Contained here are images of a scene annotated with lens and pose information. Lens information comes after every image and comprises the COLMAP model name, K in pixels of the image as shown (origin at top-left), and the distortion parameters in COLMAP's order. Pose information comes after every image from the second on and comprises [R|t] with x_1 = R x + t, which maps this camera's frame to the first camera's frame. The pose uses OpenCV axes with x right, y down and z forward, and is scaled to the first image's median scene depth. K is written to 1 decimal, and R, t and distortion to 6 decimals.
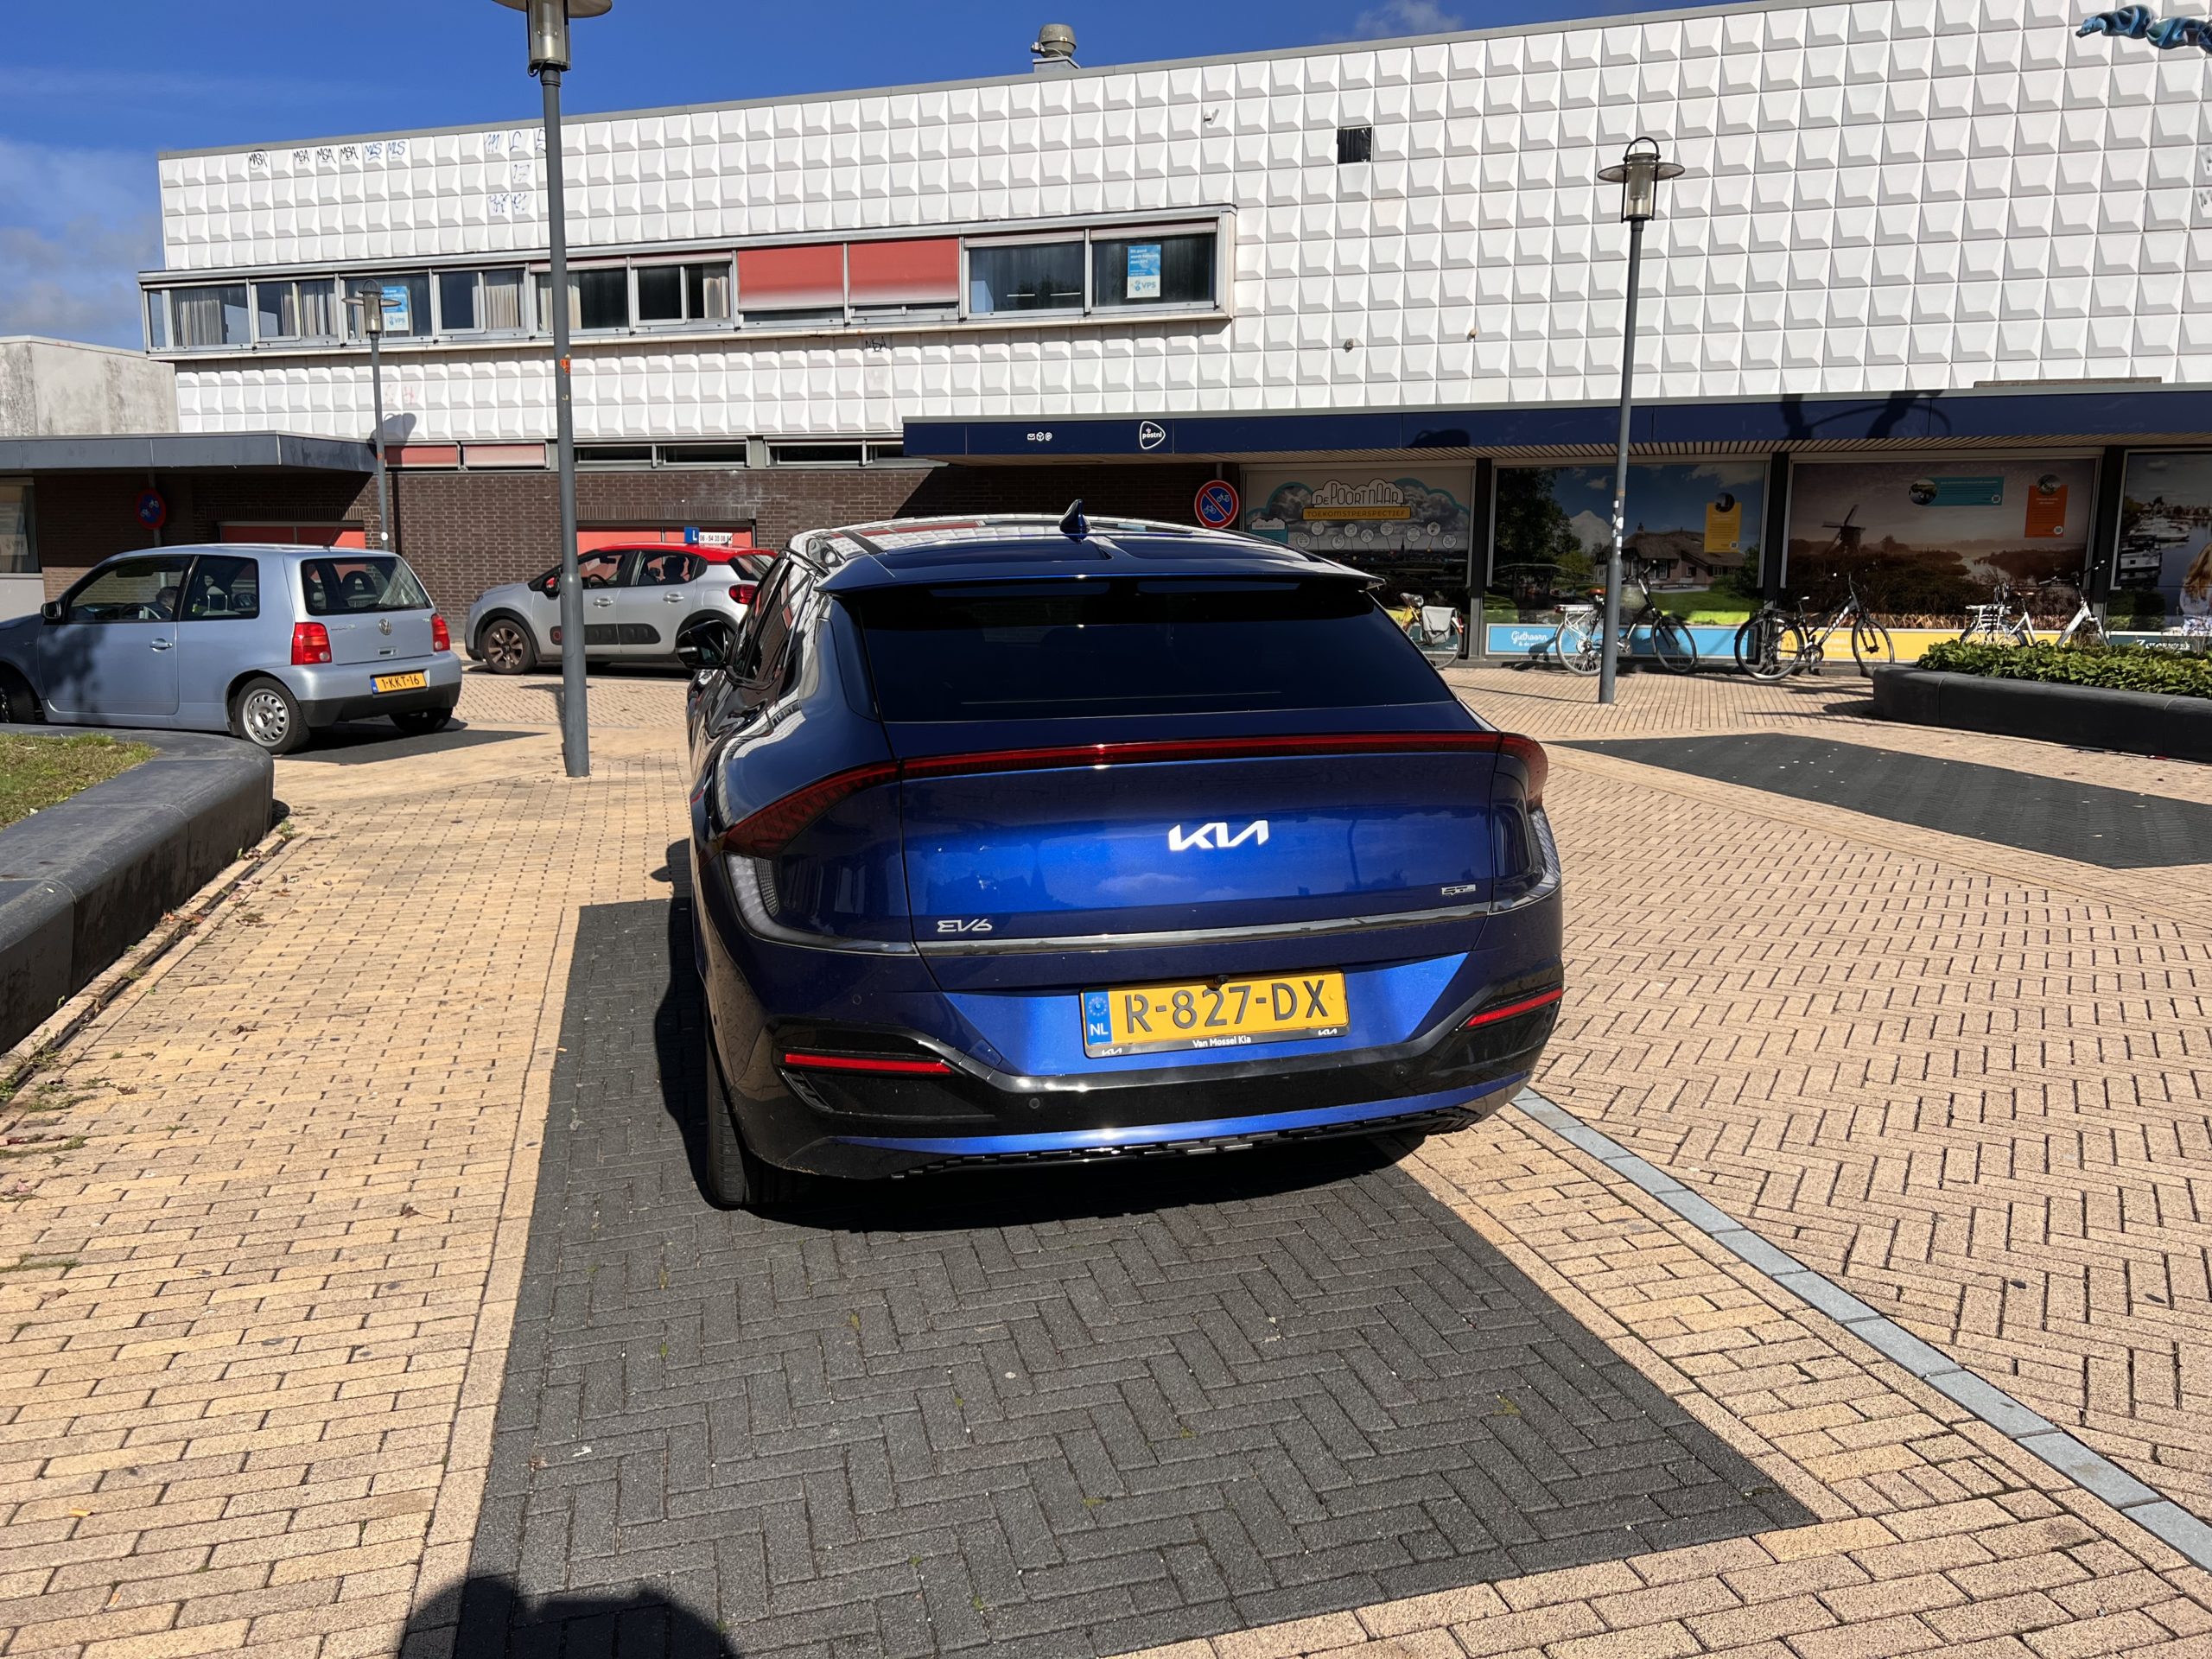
lens RADIAL K [[1658.1, 0, 1117.7], [0, 1658.1, 831.3], [0, 0, 1]] dist [0.051355, -0.051728]
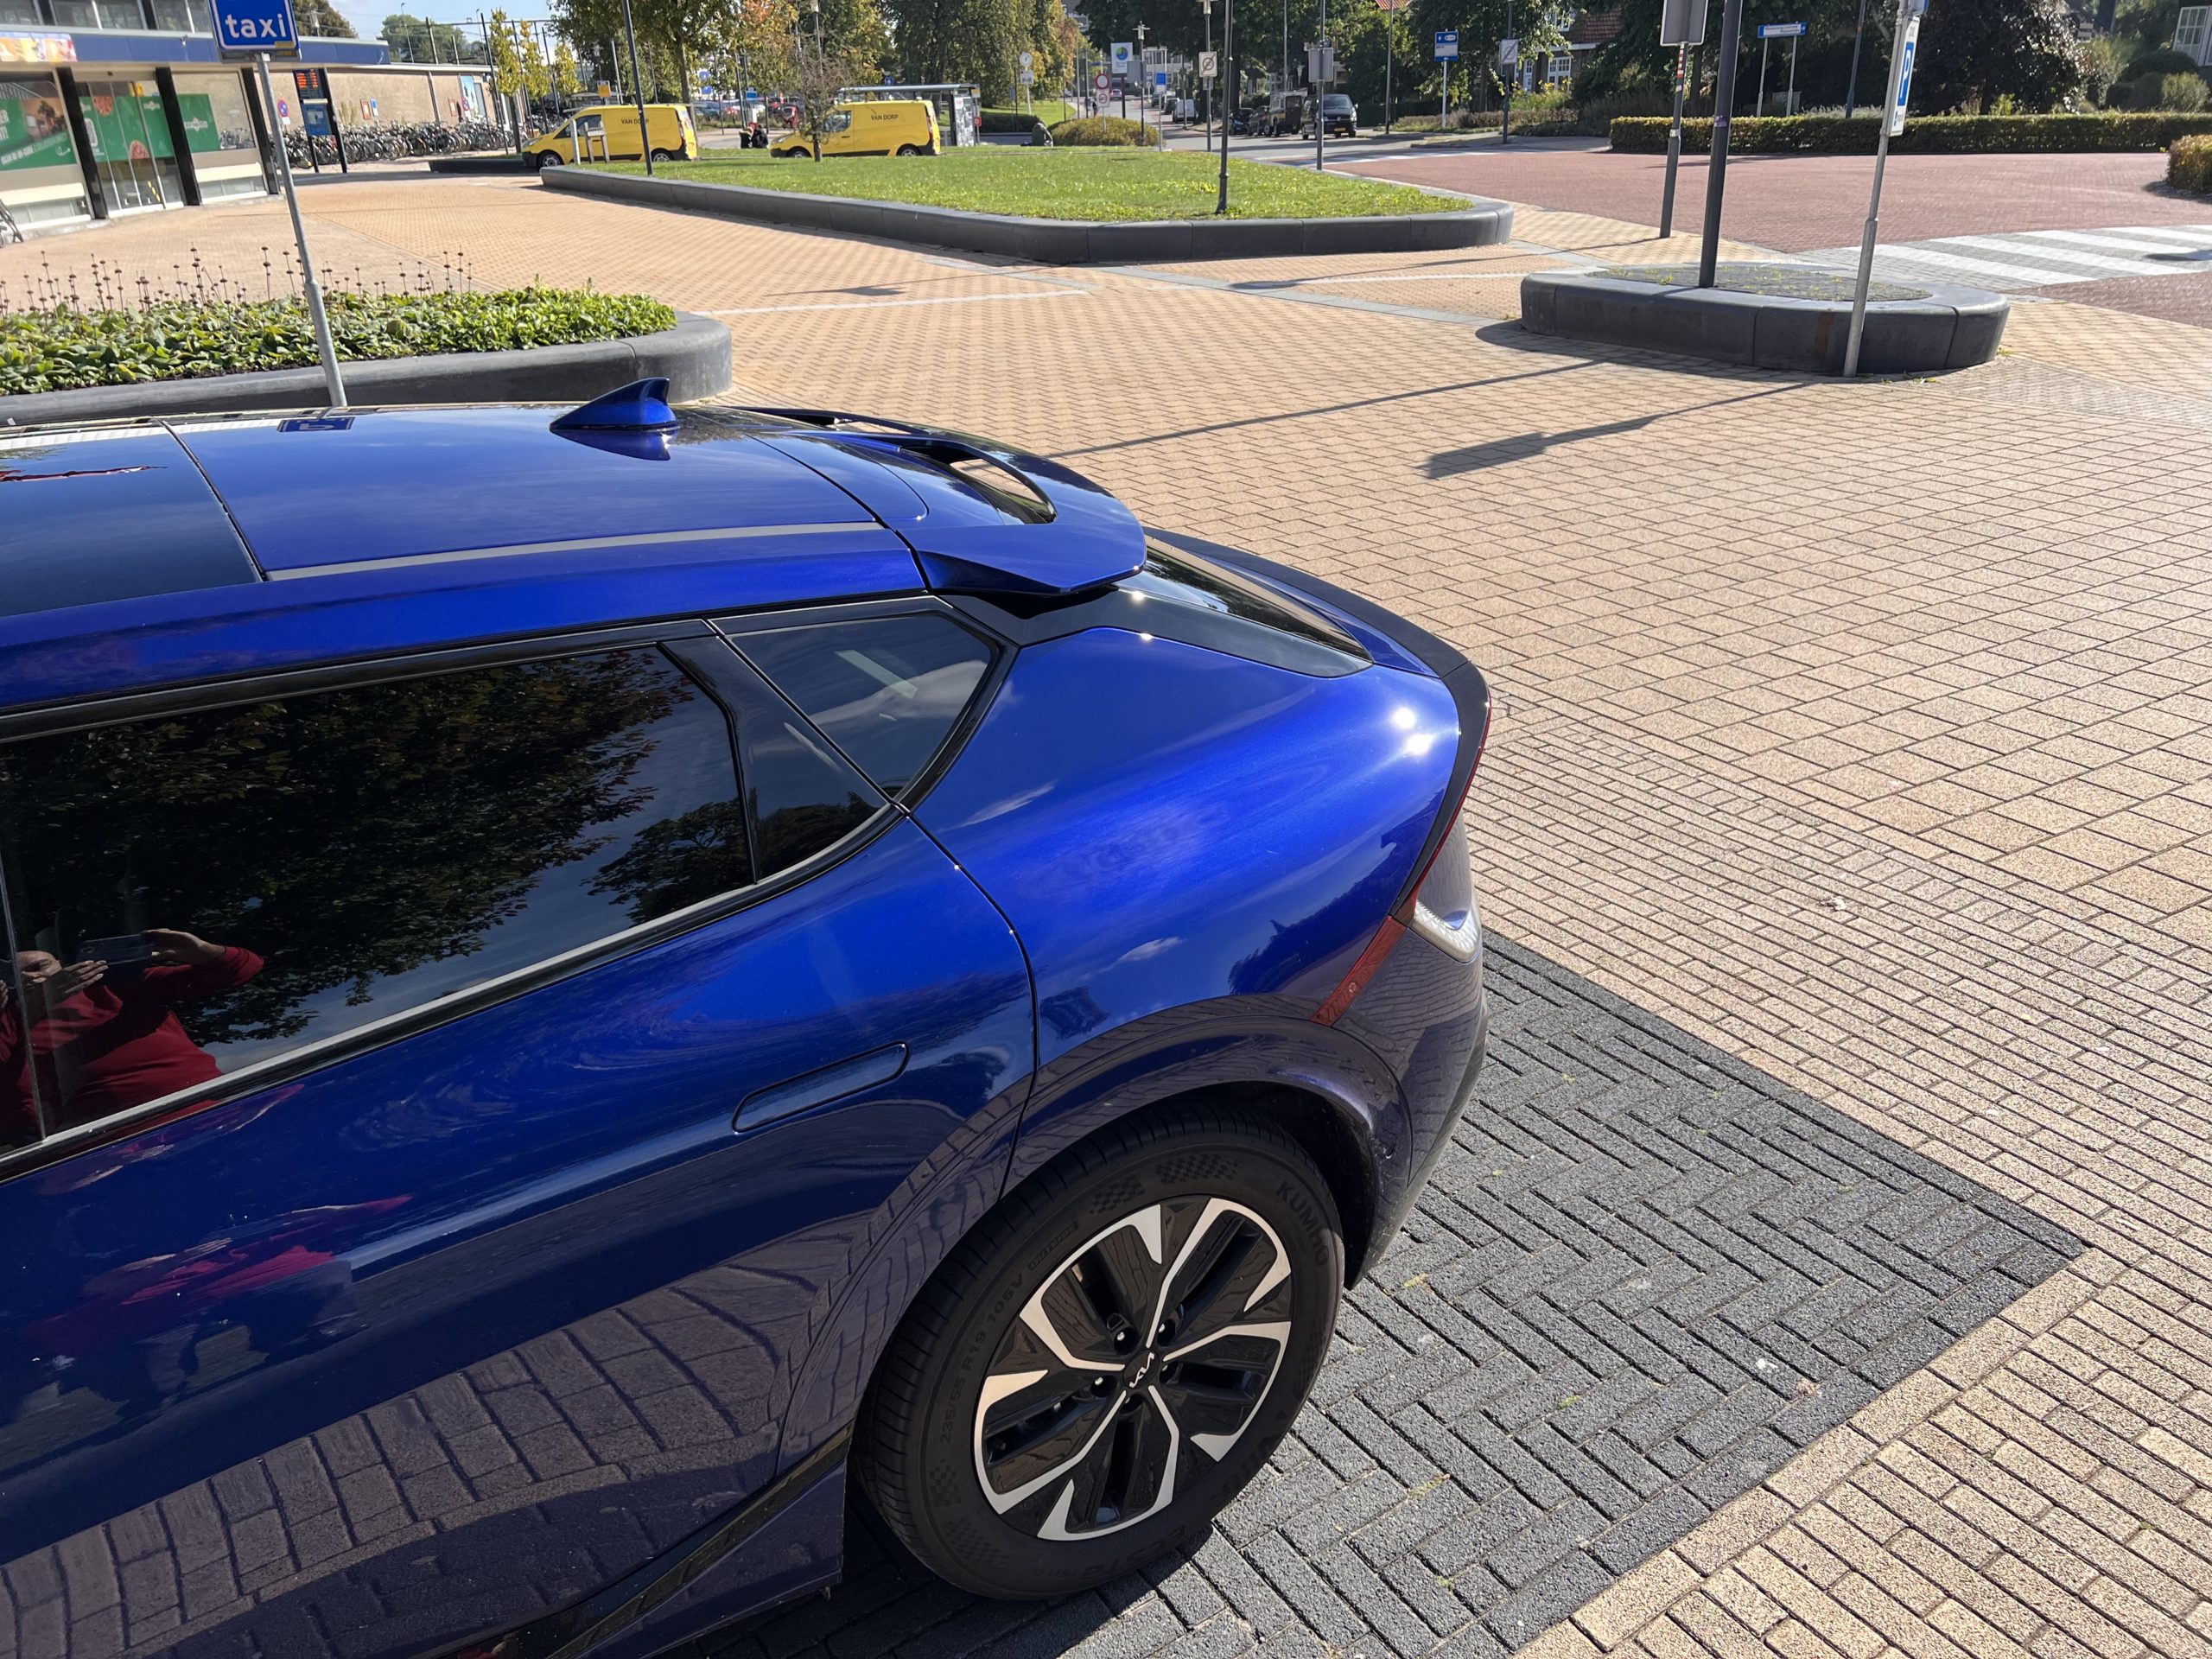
lens RADIAL K [[1663.6, 0, 1127.9], [0, 1663.6, 830.2], [0, 0, 1]] dist [0.054216, -0.059776]
pose [[-0.328500, -0.380506, 0.864467, -0.134259], [0.181078, 0.872910, 0.453032, -0.061809], [-0.926984, 0.305357, -0.217849, 0.210461]]
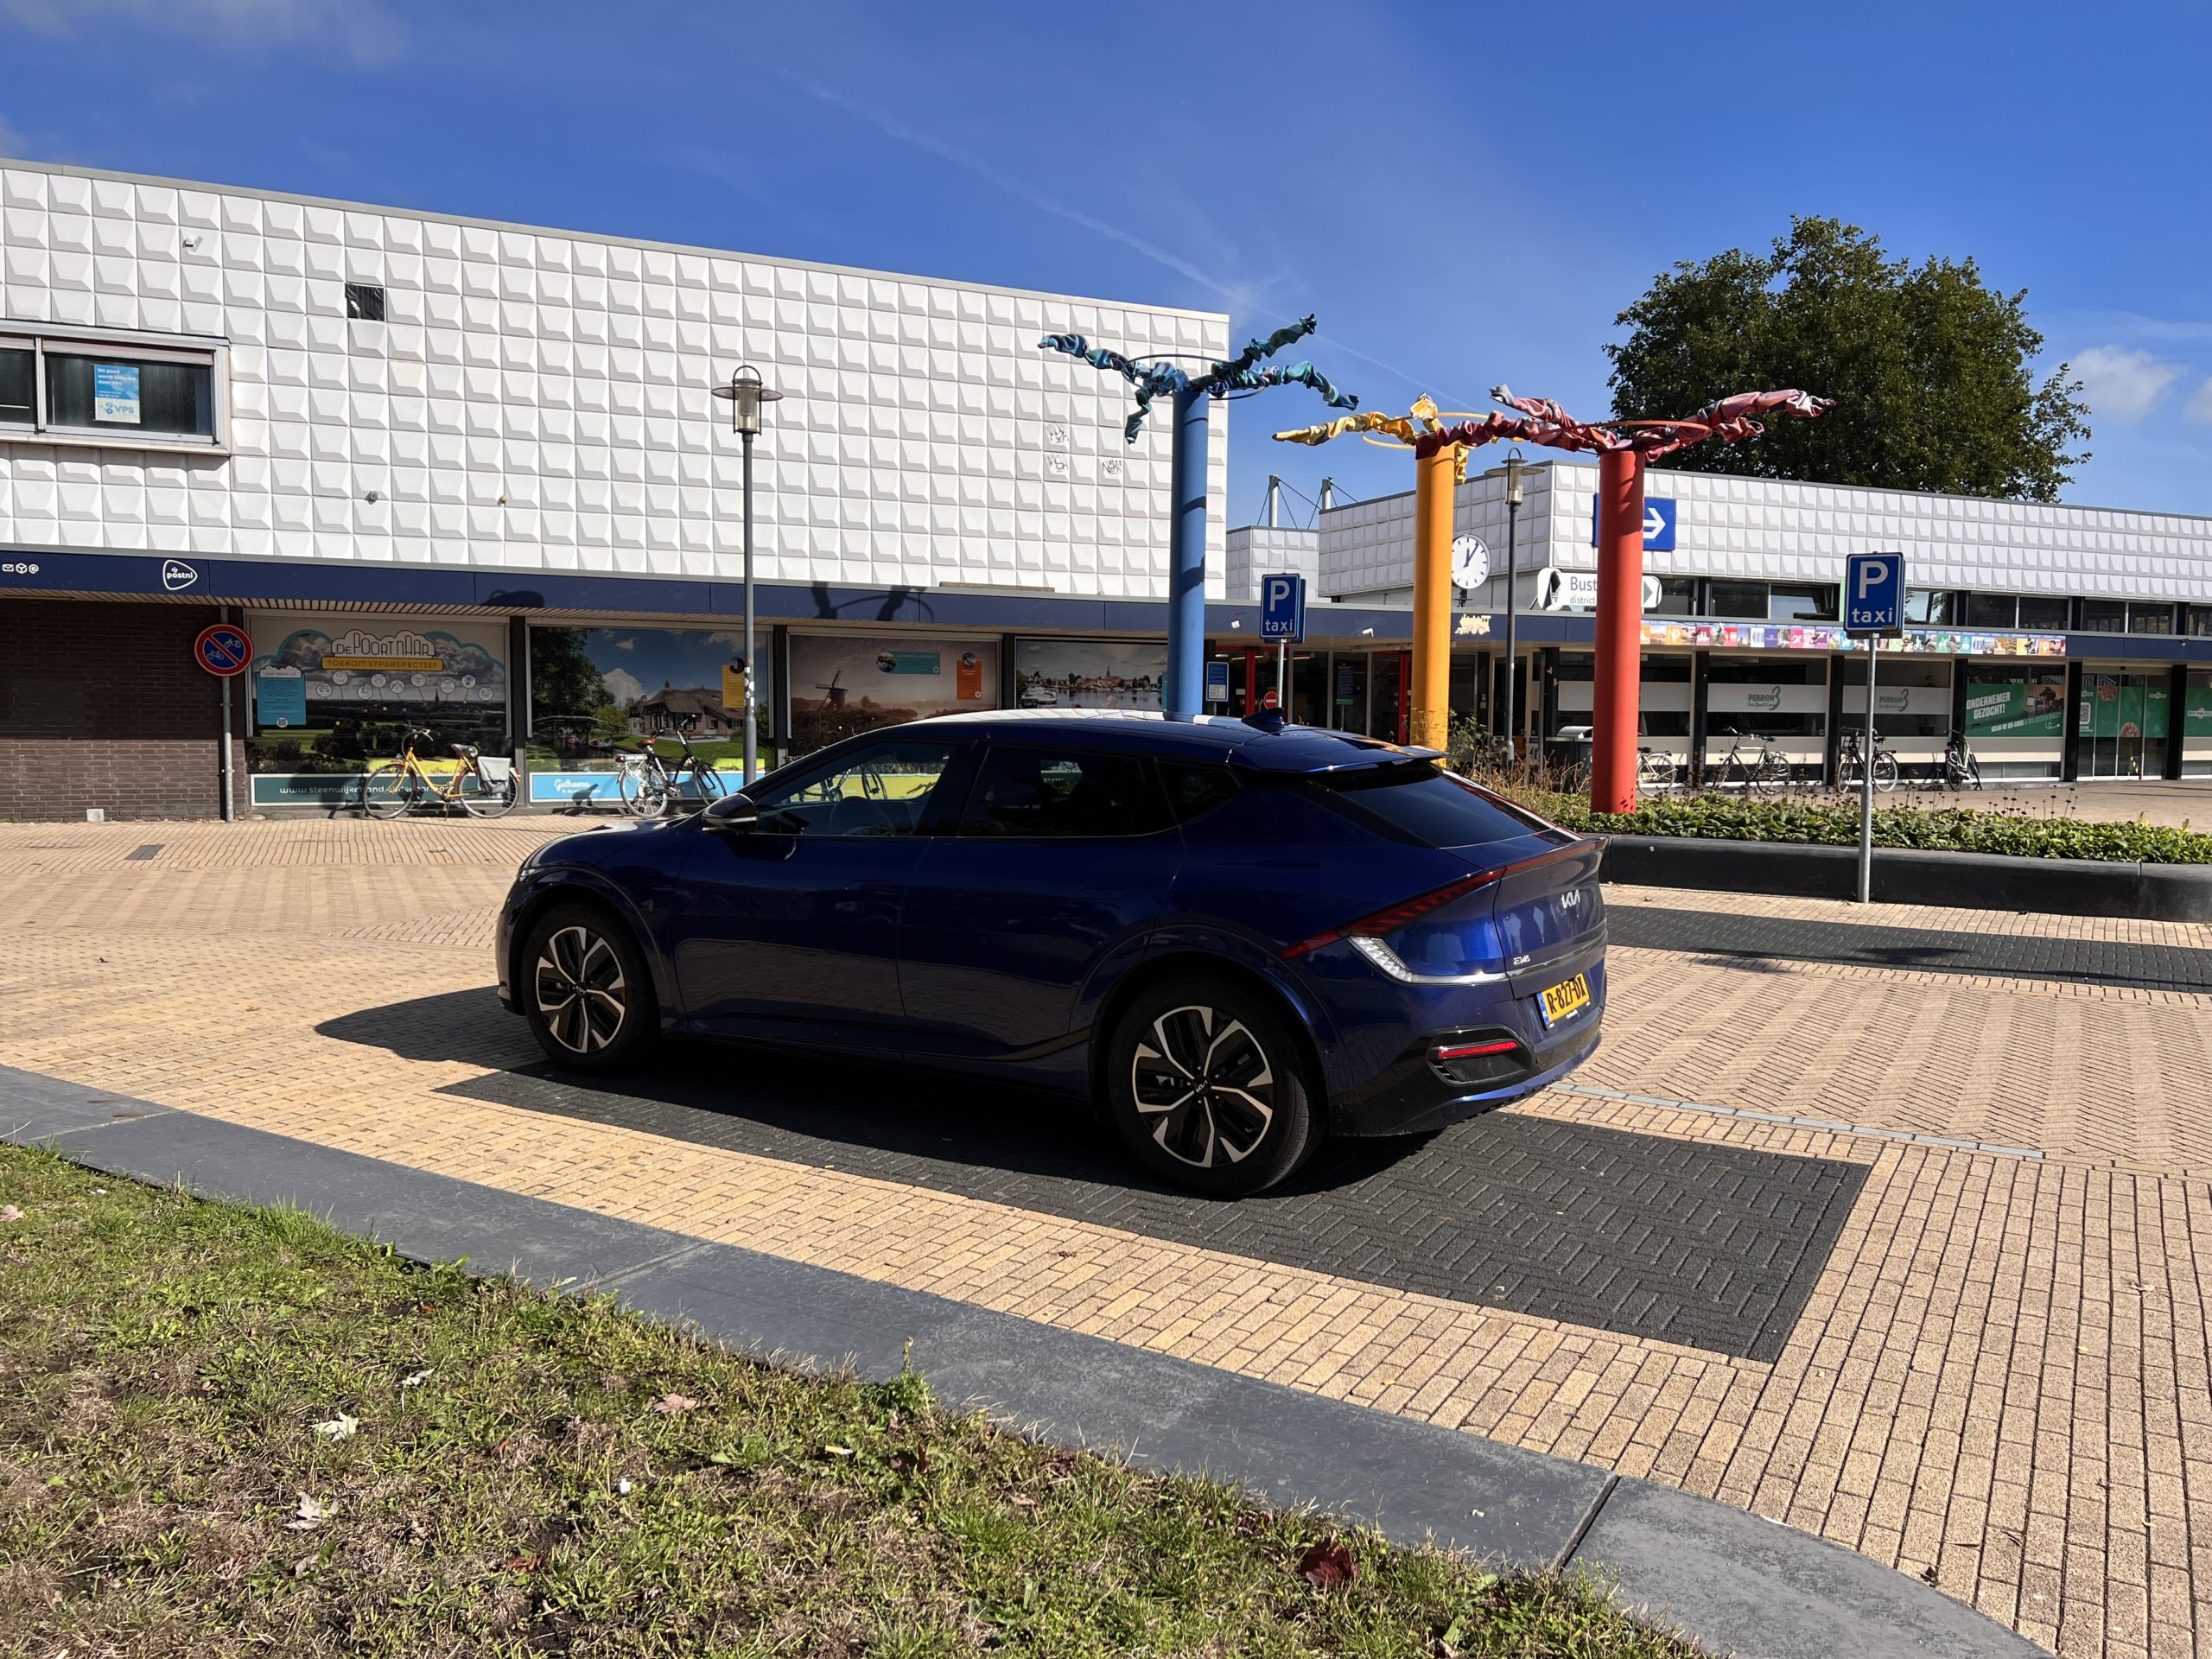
lens RADIAL K [[1653.1, 0, 1127.6], [0, 1653.1, 820.9], [0, 0, 1]] dist [0.051712, -0.051459]
pose [[0.715161, -0.045088, 0.697504, -0.246579], [0.106753, 0.993255, -0.045250, -0.008359], [-0.690759, 0.106822, 0.715151, 0.002407]]
